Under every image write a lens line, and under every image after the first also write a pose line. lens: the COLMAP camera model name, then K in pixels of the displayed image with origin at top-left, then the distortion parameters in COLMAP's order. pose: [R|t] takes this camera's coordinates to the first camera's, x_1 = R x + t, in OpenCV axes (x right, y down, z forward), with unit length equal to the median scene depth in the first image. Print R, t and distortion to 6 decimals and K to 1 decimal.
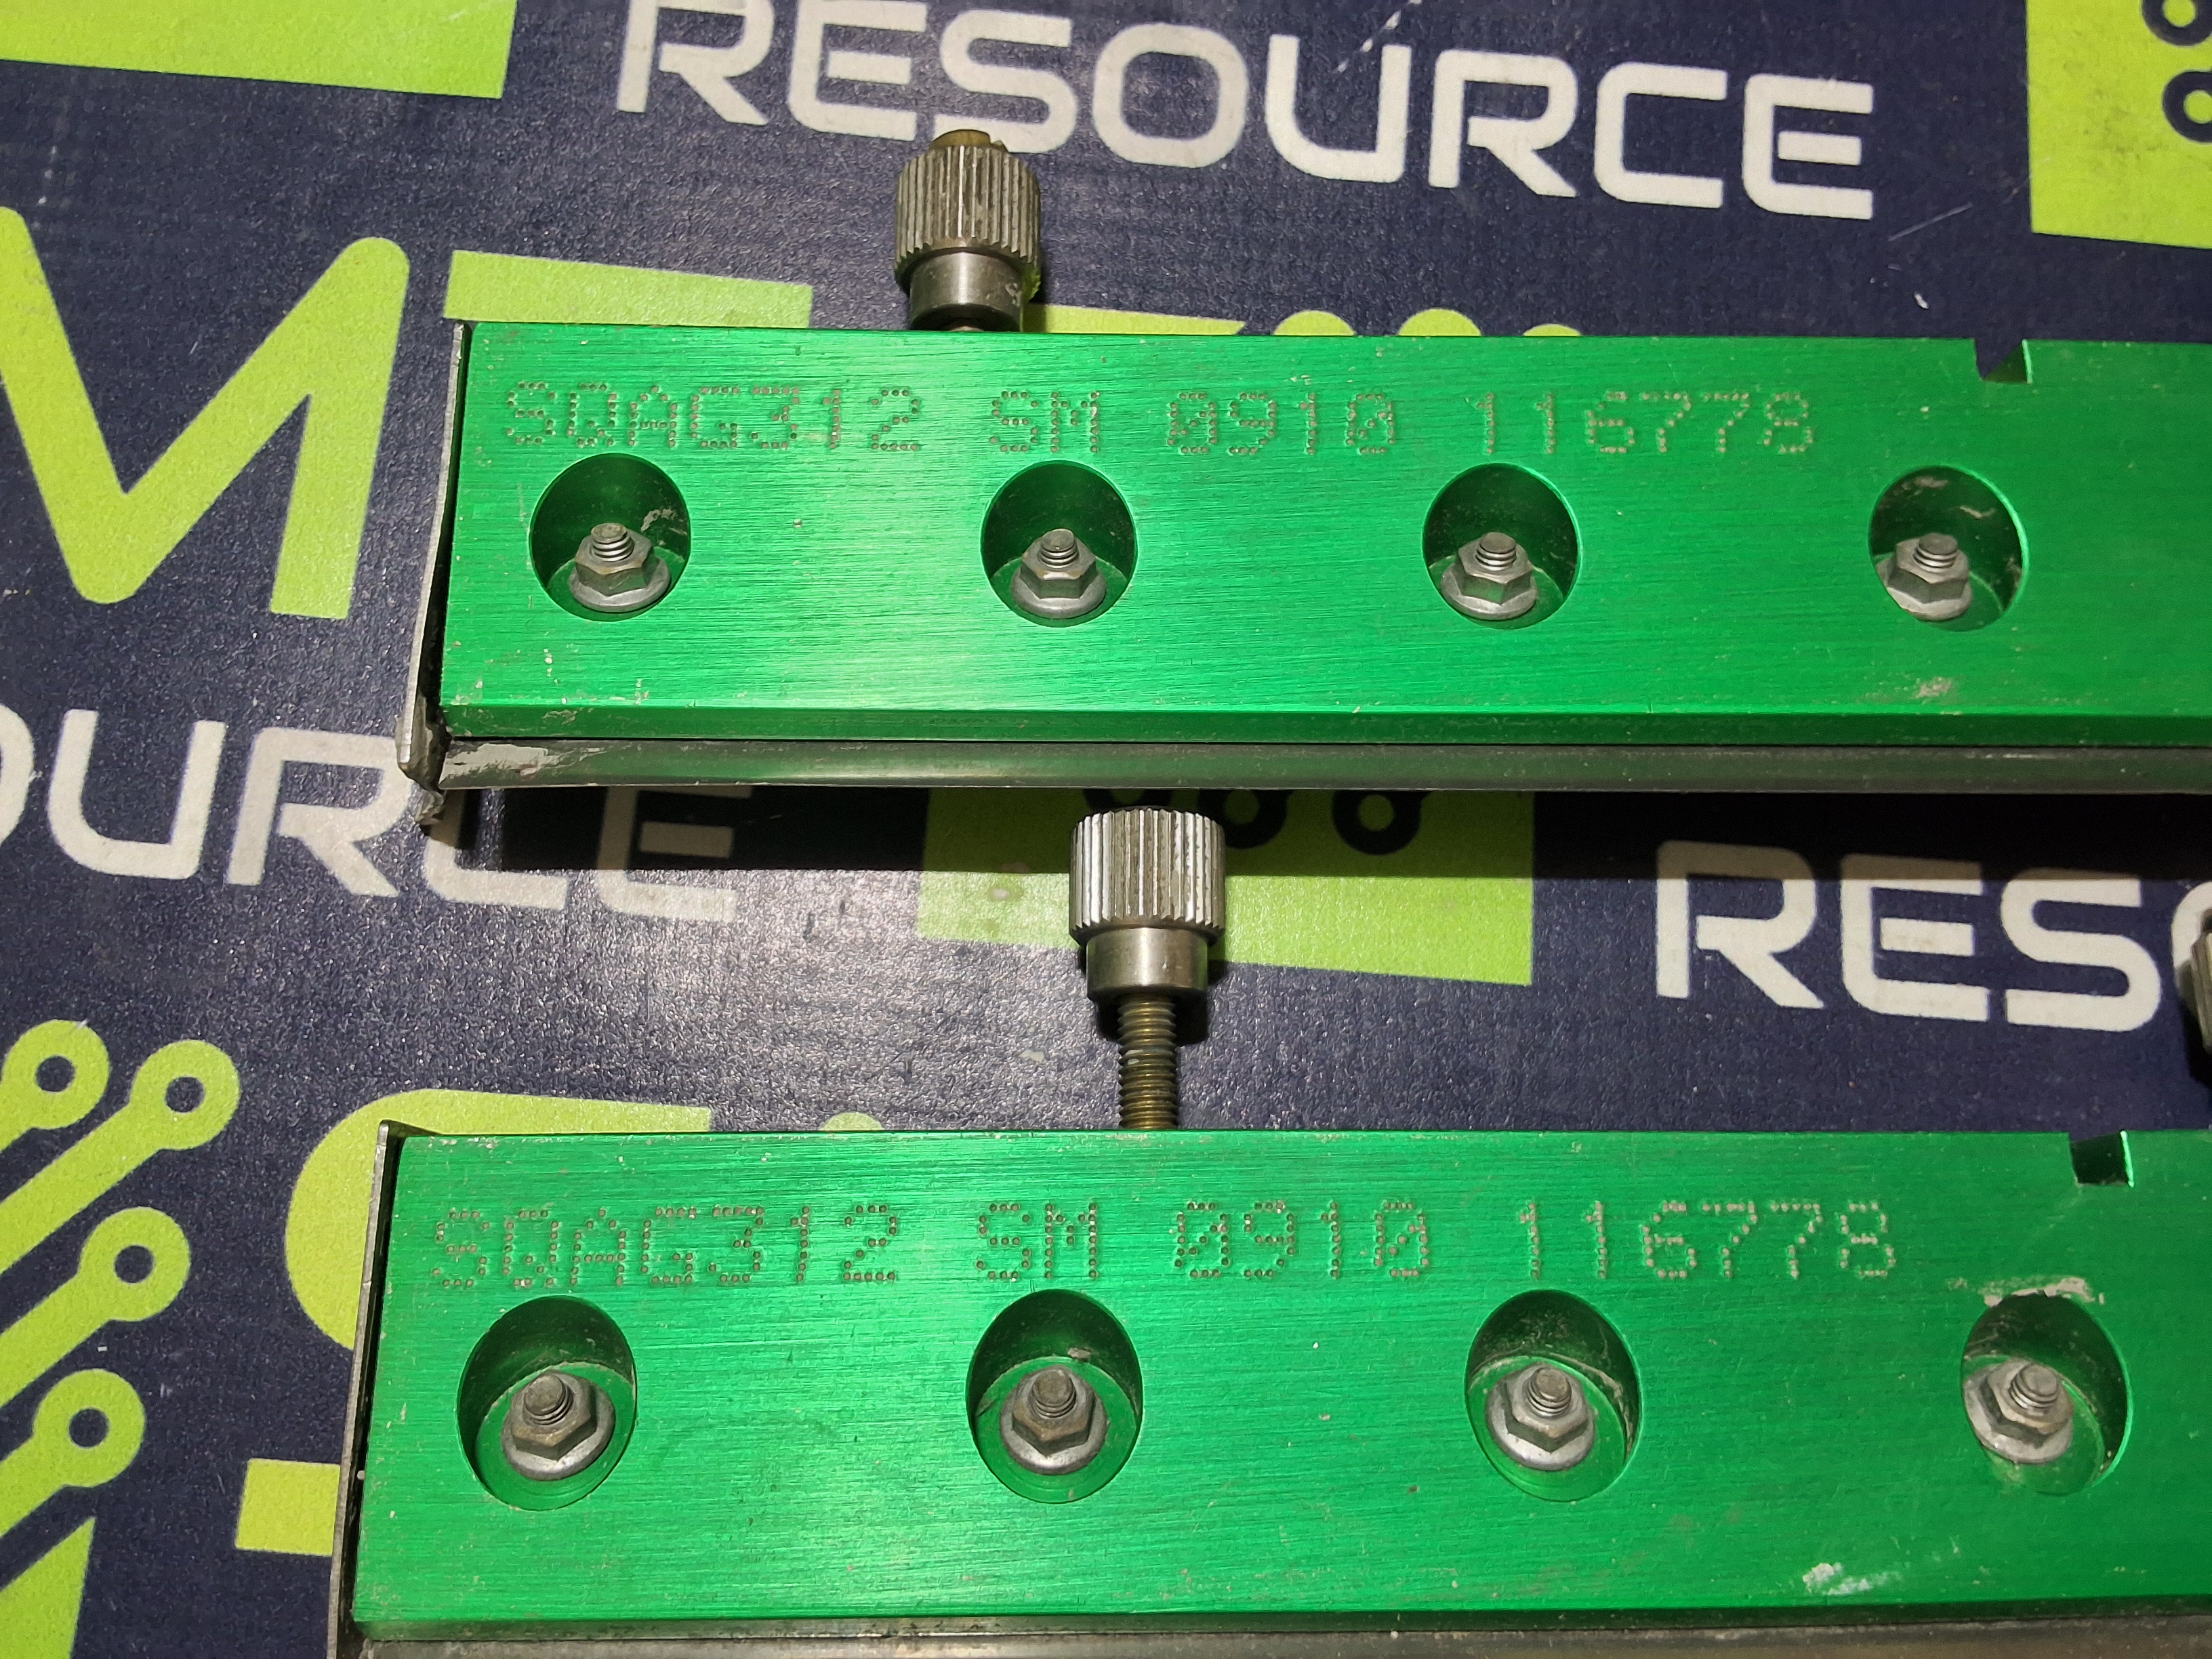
lens RADIAL K [[1801.1, 0, 1103.6], [0, 1801.1, 814.9], [0, 0, 1]] dist [0.127519, -0.212808]
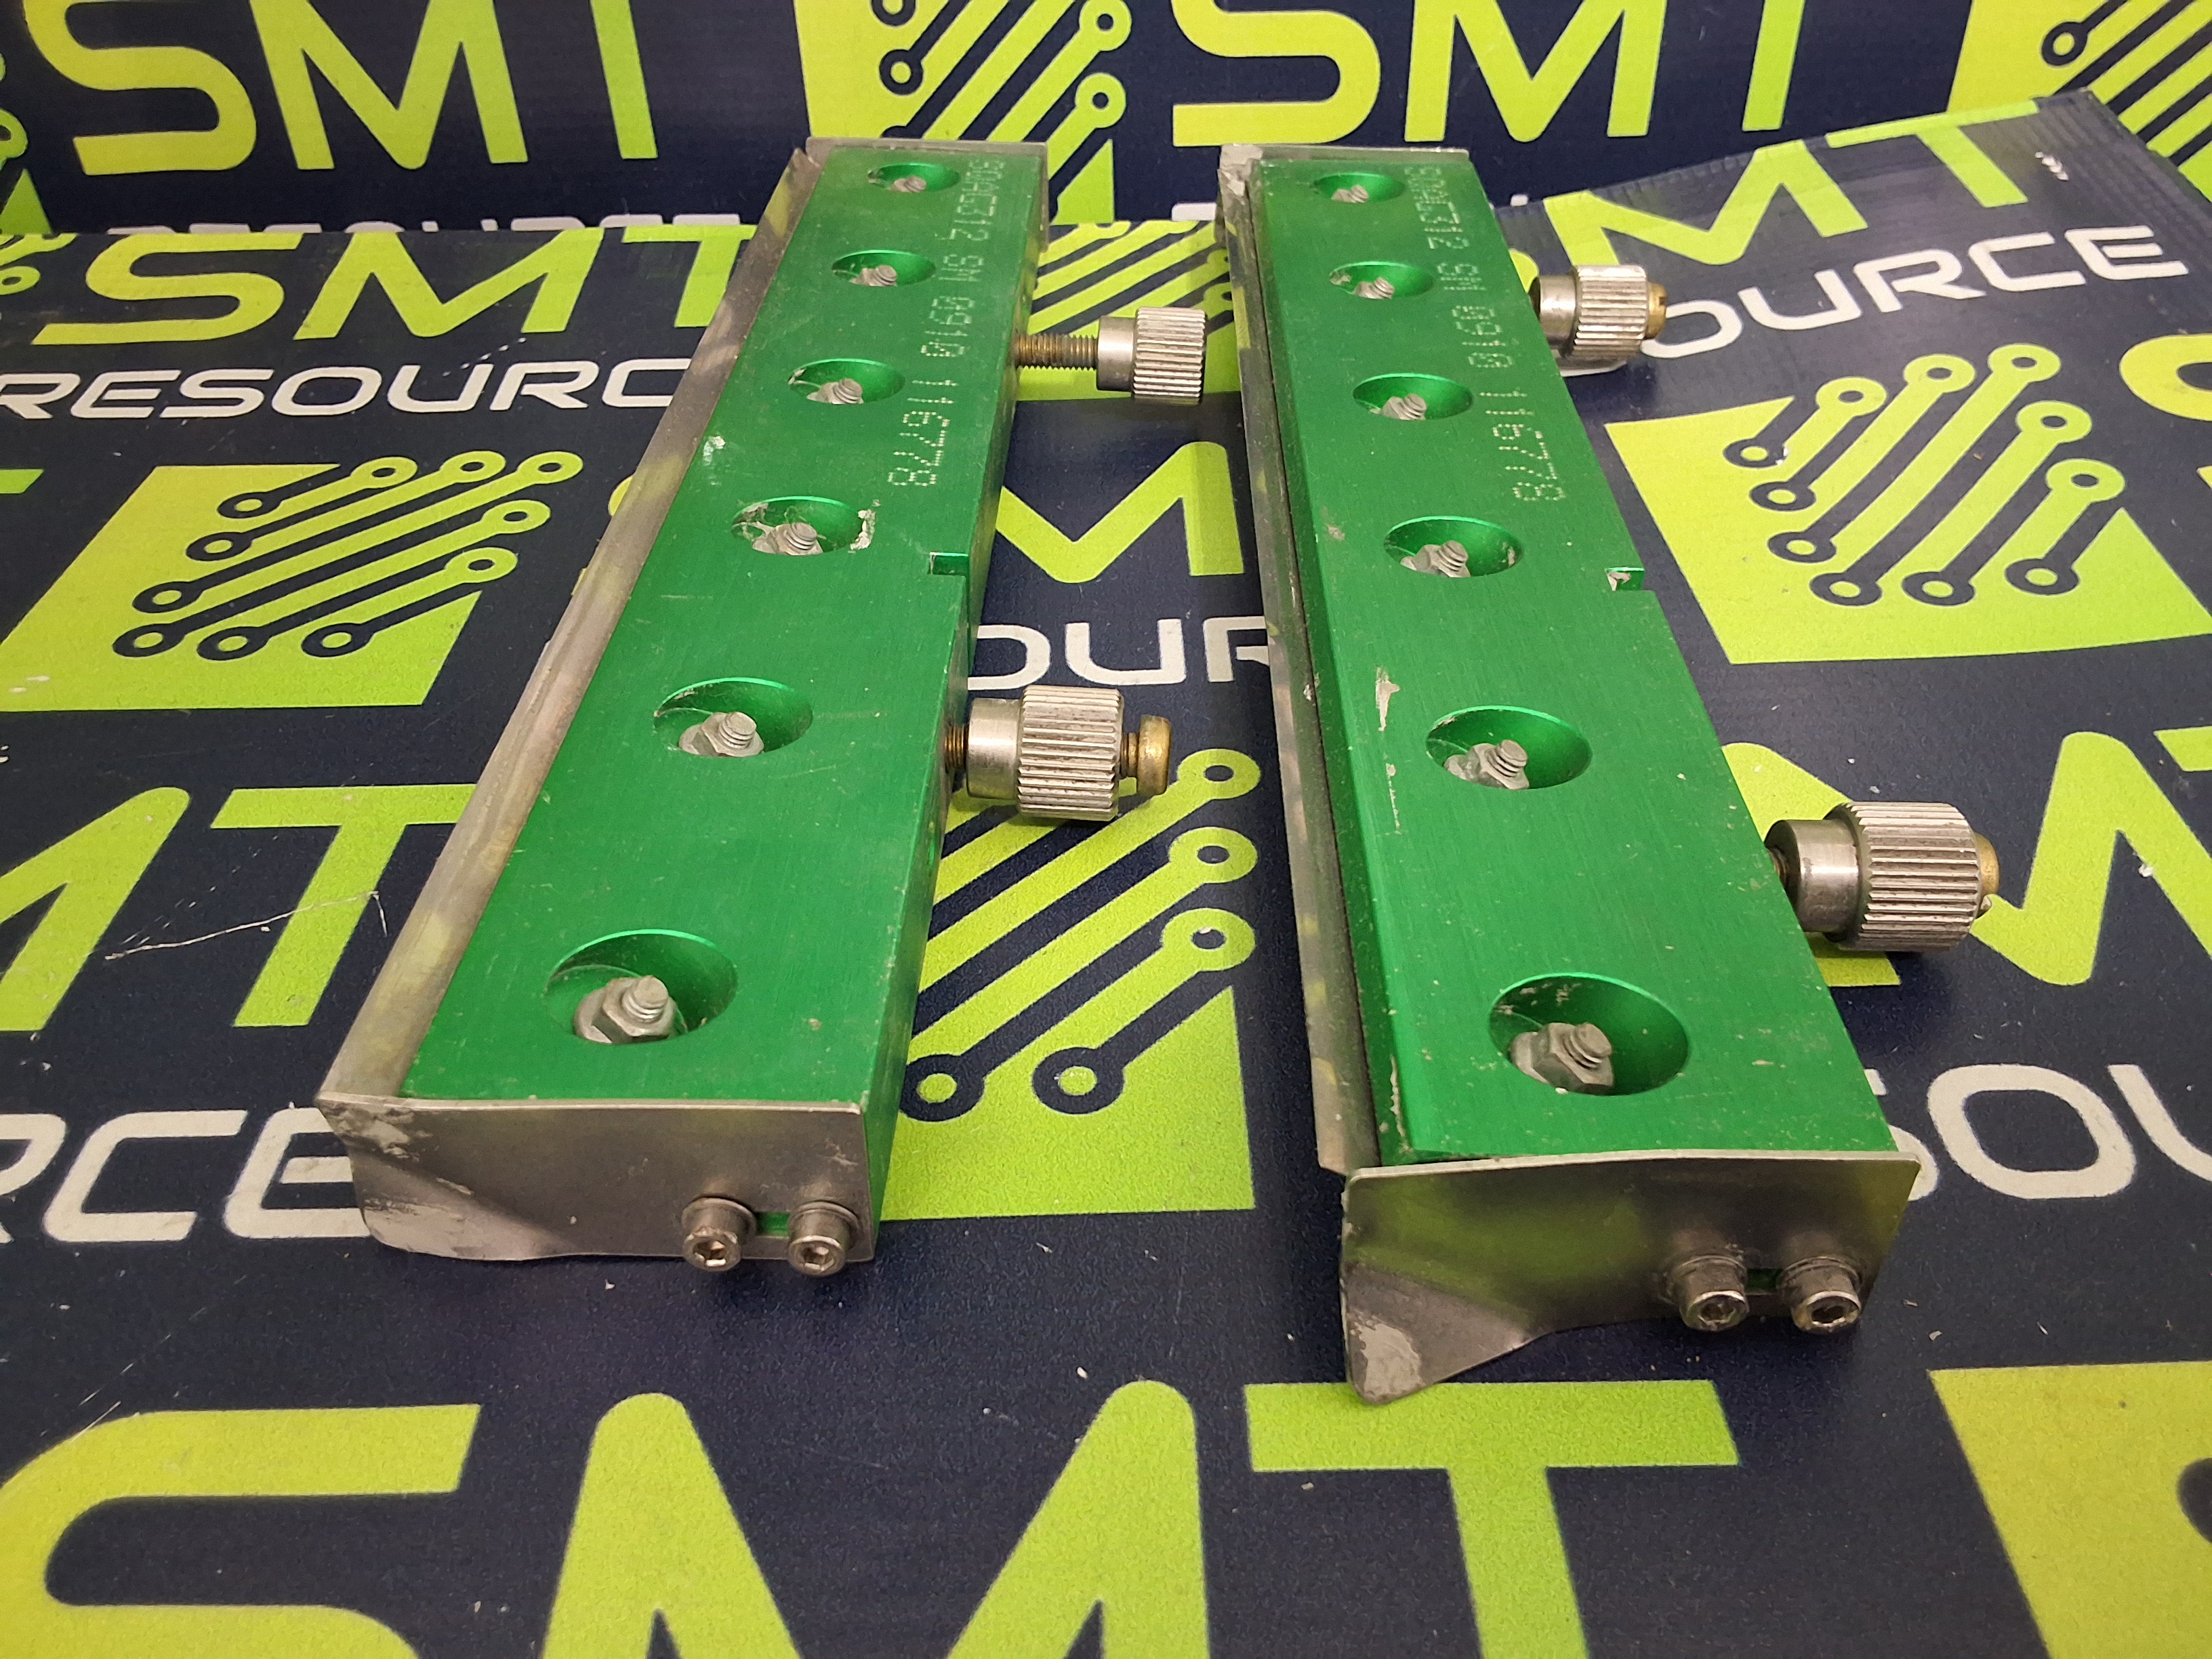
lens RADIAL K [[1801.1, 0, 1103.6], [0, 1801.1, 814.9], [0, 0, 1]] dist [0.127519, -0.212808]
pose [[0.994634, -0.098195, 0.032582, 0.660866], [0.096478, 0.766602, -0.634833, 1.016284], [0.037360, 0.634570, 0.771962, 0.062710]]
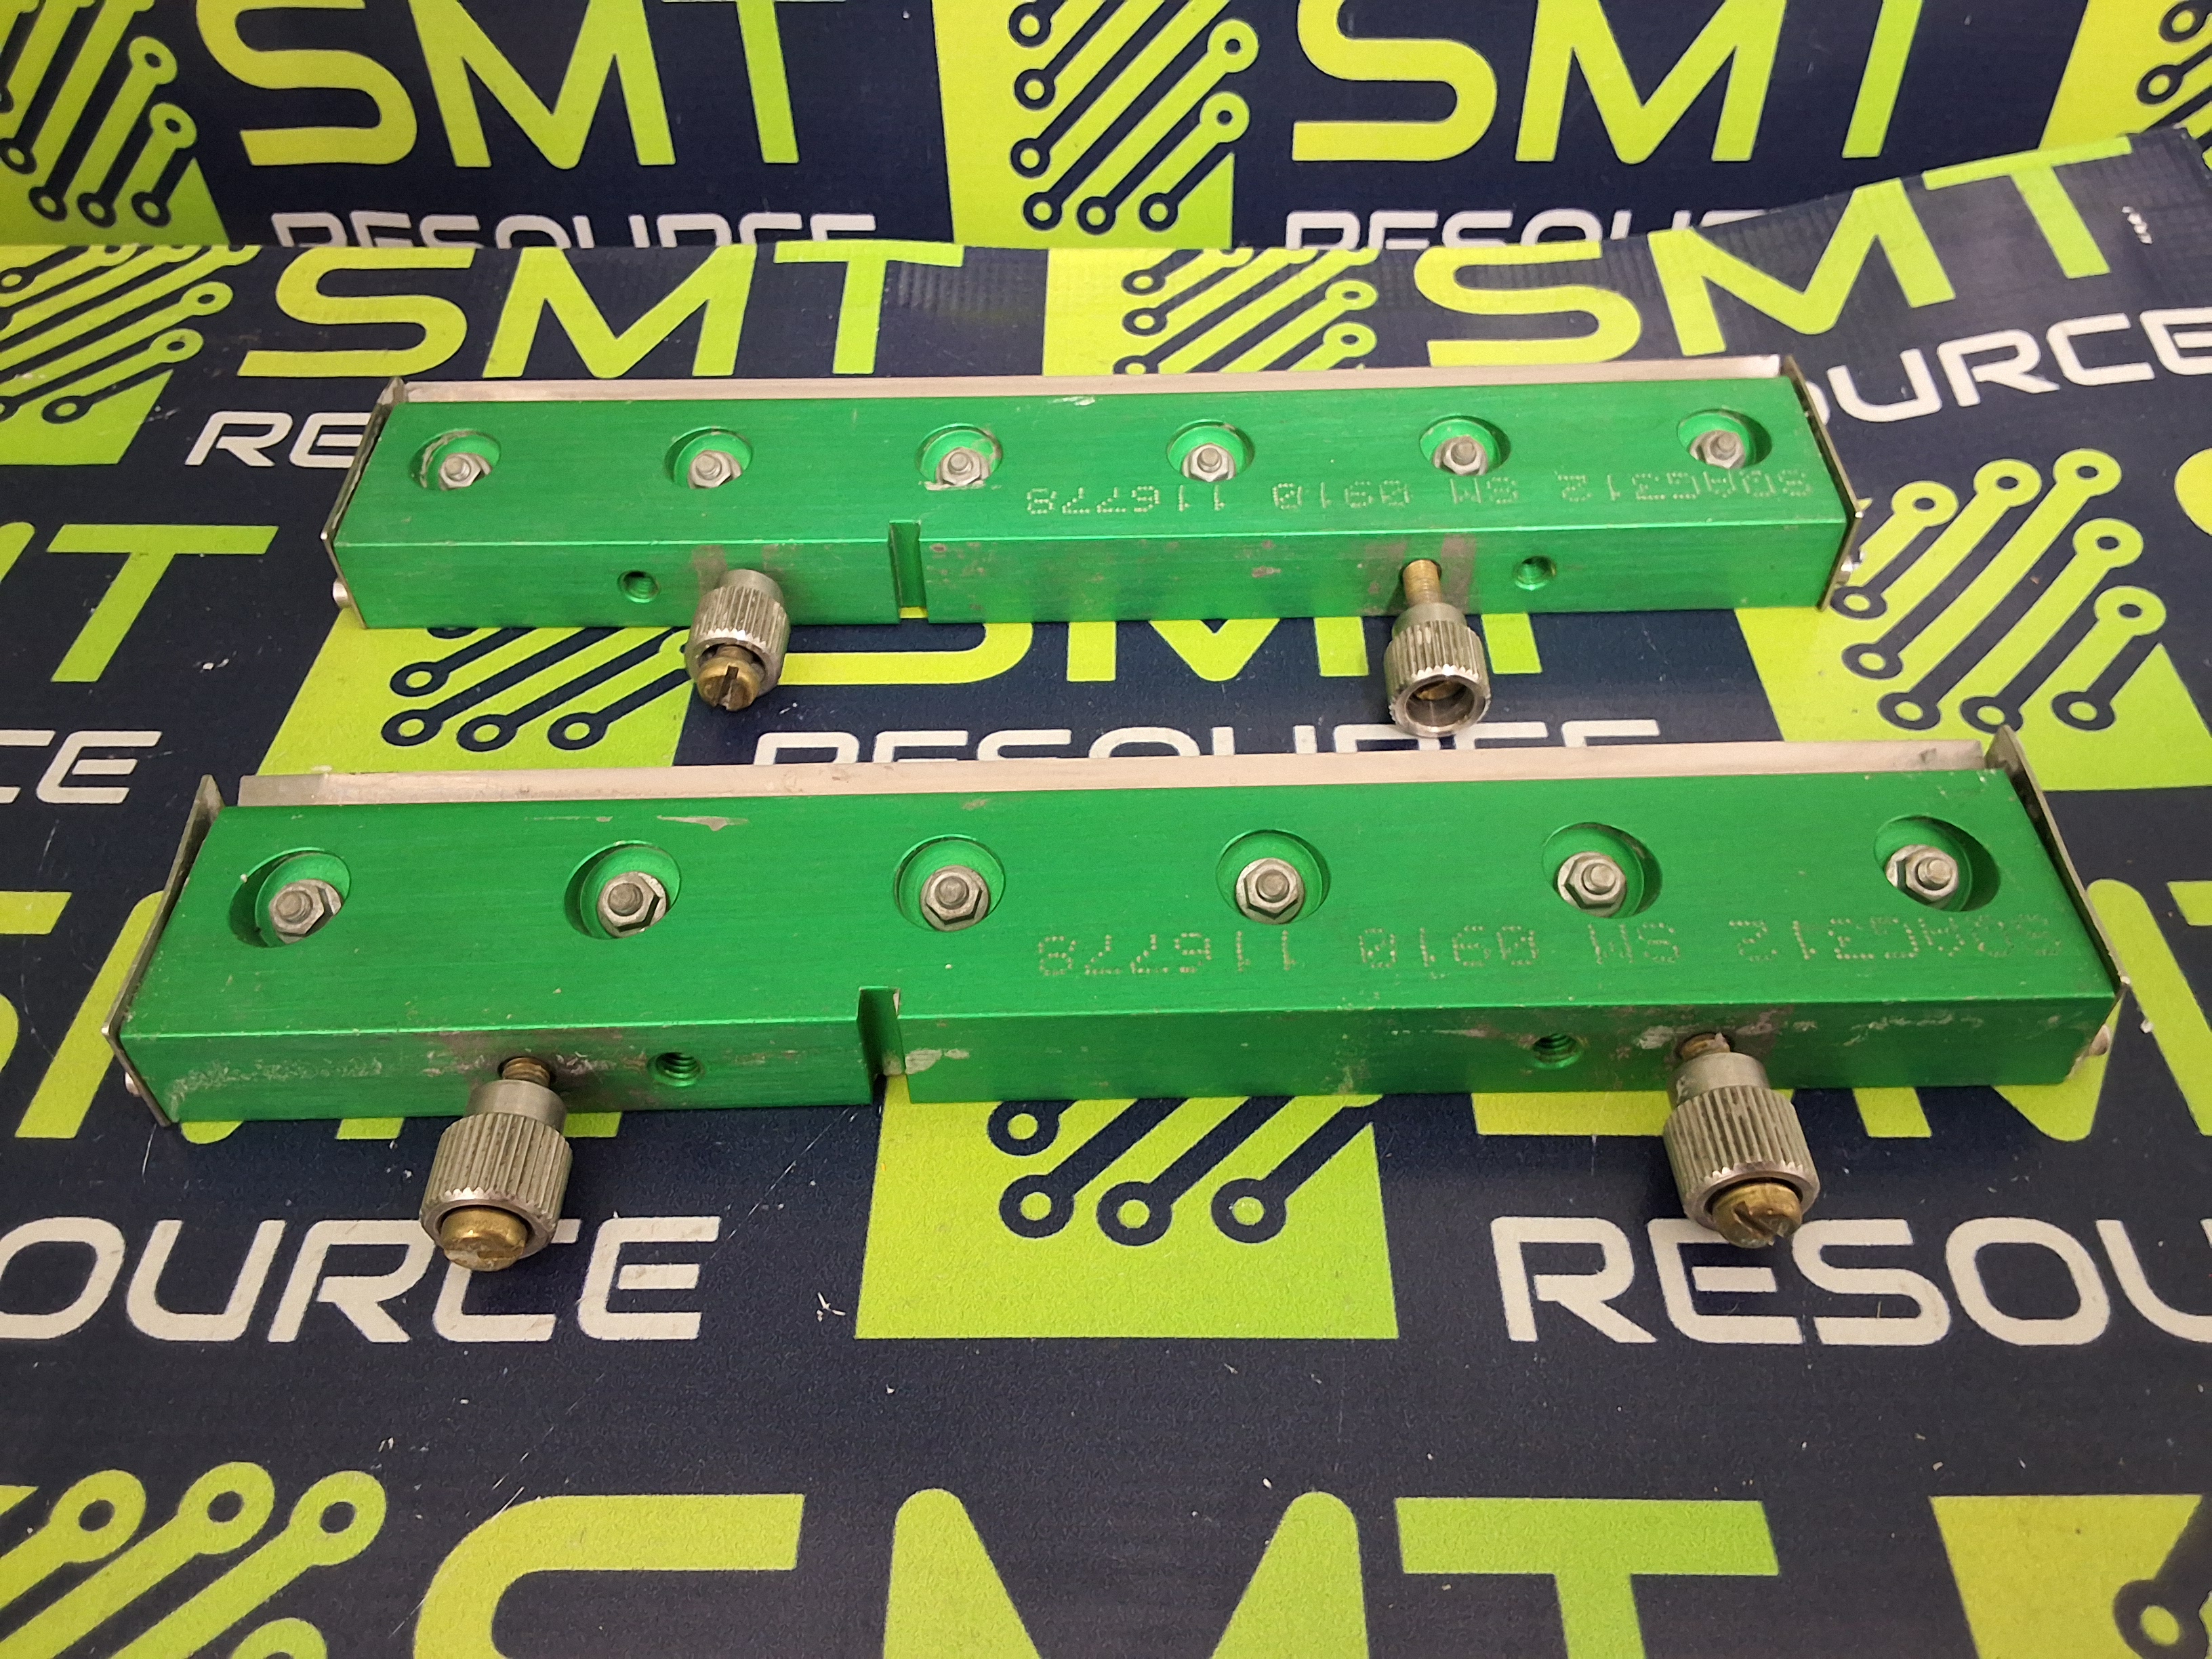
lens RADIAL K [[1792.3, 0, 1106.0], [0, 1792.3, 829.5], [0, 0, 1]] dist [0.130900, -0.216830]
pose [[0.996747, -0.080142, 0.008481, 0.580439], [0.072746, 0.849440, -0.522646, 0.907114], [0.034682, 0.521563, 0.852507, -0.245365]]
